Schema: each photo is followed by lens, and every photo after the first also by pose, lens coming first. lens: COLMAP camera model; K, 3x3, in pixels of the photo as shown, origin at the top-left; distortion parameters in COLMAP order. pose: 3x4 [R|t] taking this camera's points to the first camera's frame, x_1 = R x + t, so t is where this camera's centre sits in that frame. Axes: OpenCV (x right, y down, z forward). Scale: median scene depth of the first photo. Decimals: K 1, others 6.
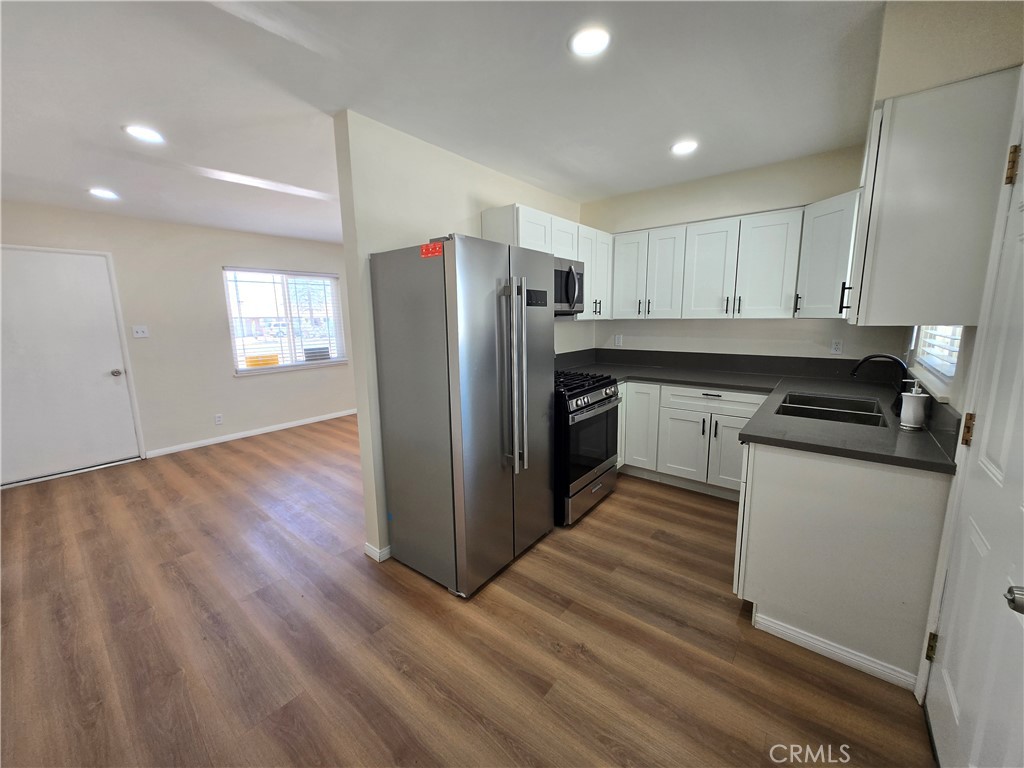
lens RADIAL K [[395.2, 0, 512.0], [0, 395.2, 384.0], [0, 0, 1]] dist [0.000673, -0.000232]
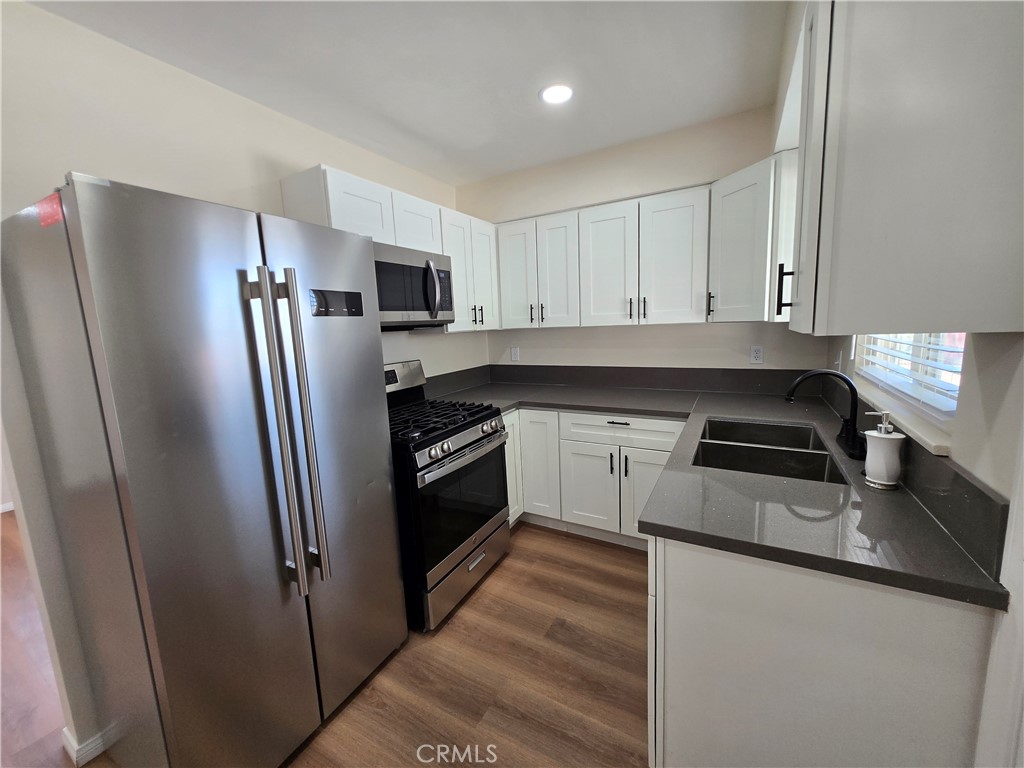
lens RADIAL K [[395.2, 0, 512.0], [0, 395.2, 384.0], [0, 0, 1]] dist [0.000673, -0.000232]
pose [[0.986320, -0.052755, 0.156173, 0.182473], [0.056185, 0.998265, -0.017629, -0.047904], [-0.154972, 0.026163, 0.987572, 0.262253]]
